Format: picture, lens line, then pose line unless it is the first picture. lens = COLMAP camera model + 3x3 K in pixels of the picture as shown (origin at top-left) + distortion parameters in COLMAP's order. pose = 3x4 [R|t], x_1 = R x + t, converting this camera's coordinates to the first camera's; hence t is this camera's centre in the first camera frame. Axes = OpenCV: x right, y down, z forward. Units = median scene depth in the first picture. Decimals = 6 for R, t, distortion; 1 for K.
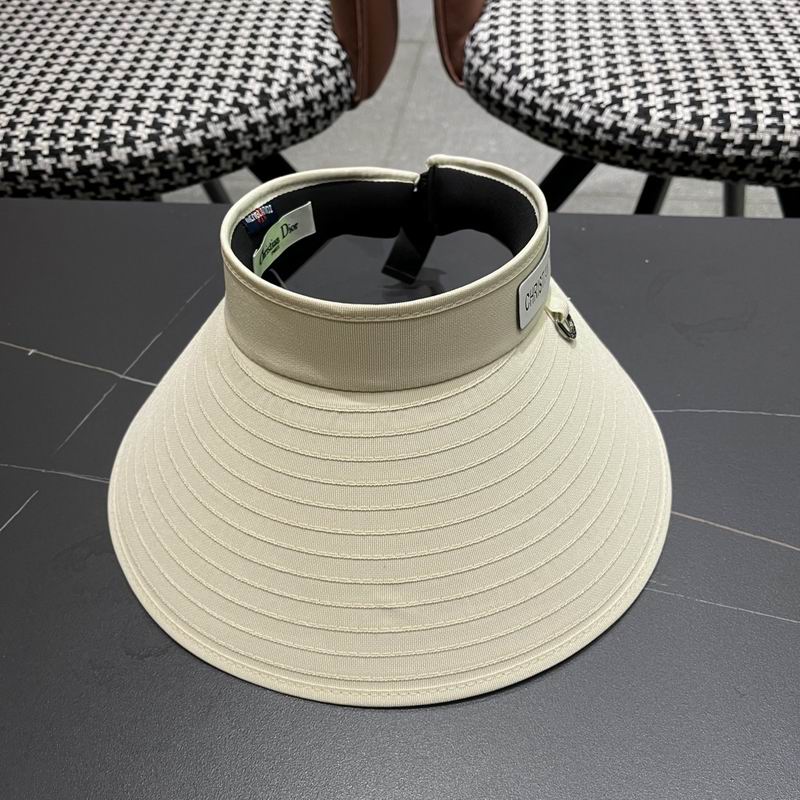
lens RADIAL K [[847.1, 0, 396.9], [0, 847.1, 407.6], [0, 0, 1]] dist [0.021077, 0.000000]
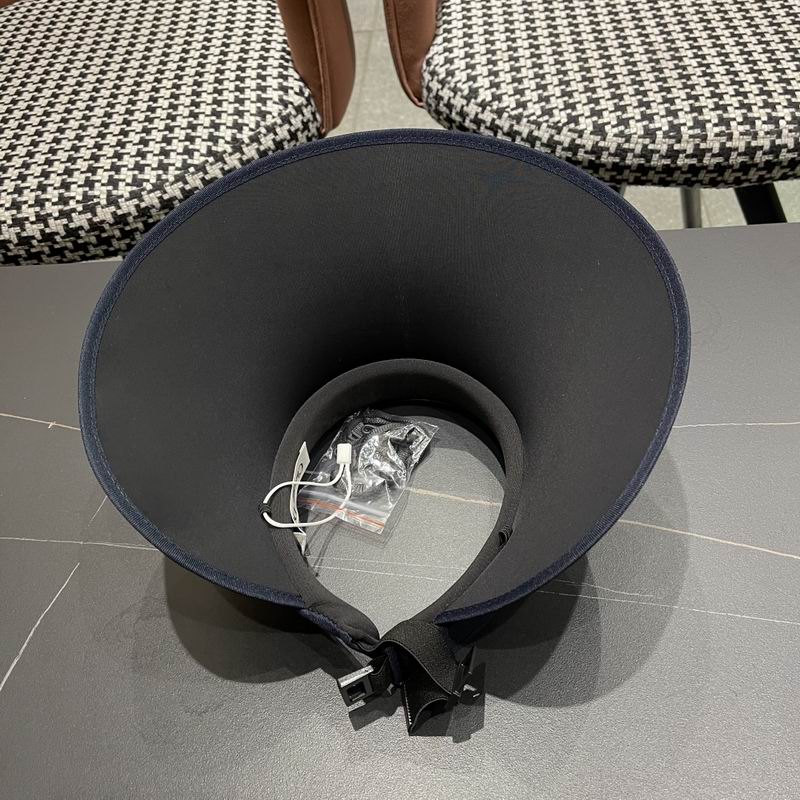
lens RADIAL K [[847.1, 0, 396.4], [0, 847.1, 405.1], [0, 0, 1]] dist [0.021077, 0.000000]
pose [[0.994920, -0.097442, 0.025295, -0.019162], [0.096471, 0.994643, 0.037123, -0.067428], [-0.028777, -0.034494, 0.998990, -0.054902]]
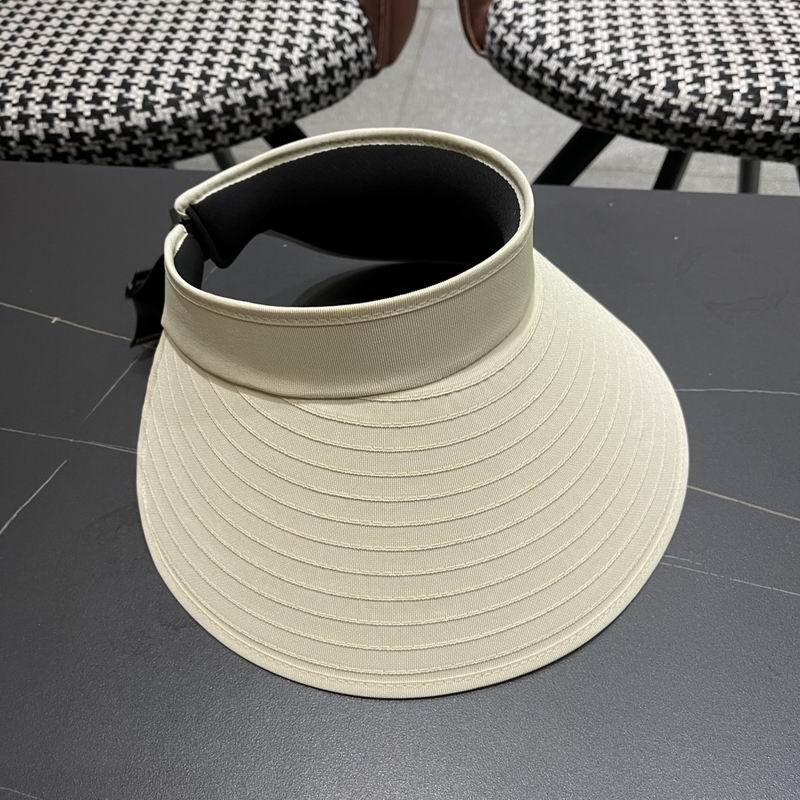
lens RADIAL K [[847.1, 0, 396.4], [0, 847.1, 411.7], [0, 0, 1]] dist [0.021077, 0.000000]
pose [[0.999849, 0.015444, 0.008003, -0.029583], [-0.015724, 0.999221, 0.036203, -0.000614], [-0.007438, -0.036324, 0.999312, 0.003767]]
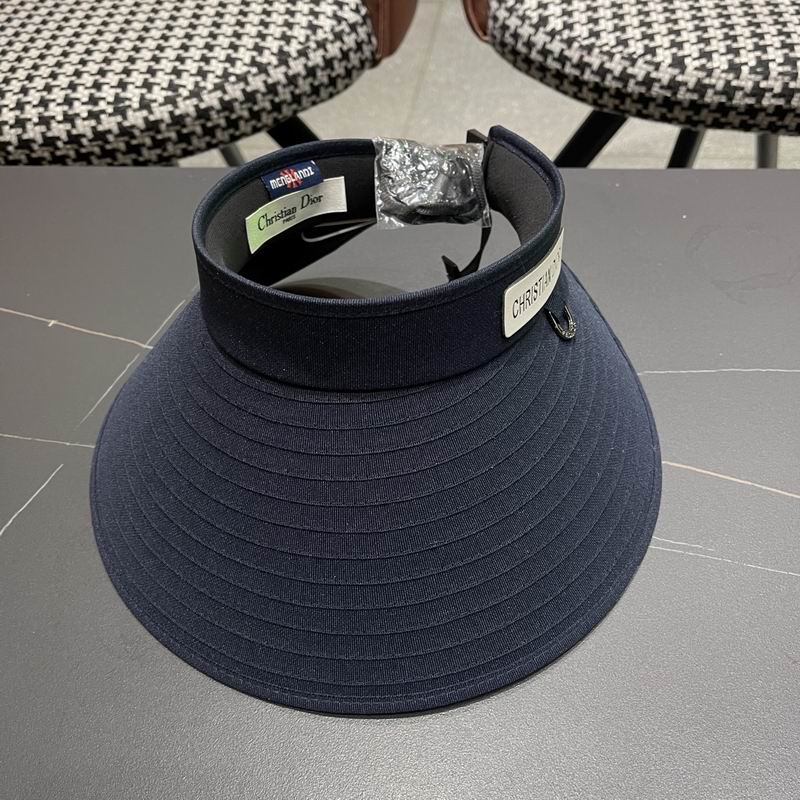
lens RADIAL K [[847.1, 0, 409.6], [0, 847.1, 412.8], [0, 0, 1]] dist [0.021077, 0.000000]
pose [[0.999768, -0.017584, -0.012469, -0.007271], [0.018050, 0.999101, 0.038349, 0.005662], [0.011784, -0.038565, 0.999187, 0.020705]]
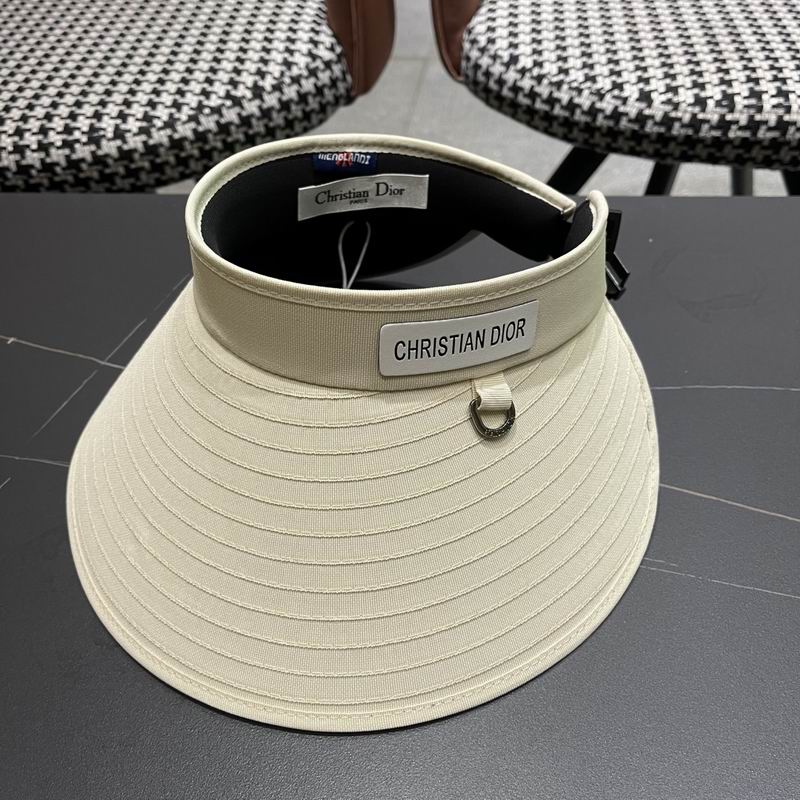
lens RADIAL K [[847.1, 0, 400.6], [0, 847.1, 403.9], [0, 0, 1]] dist [0.021077, 0.000000]
pose [[0.999856, -0.012395, -0.011625, 0.016505], [0.011949, 0.999220, -0.037643, 0.036669], [0.012082, 0.037498, 0.999224, 0.035055]]
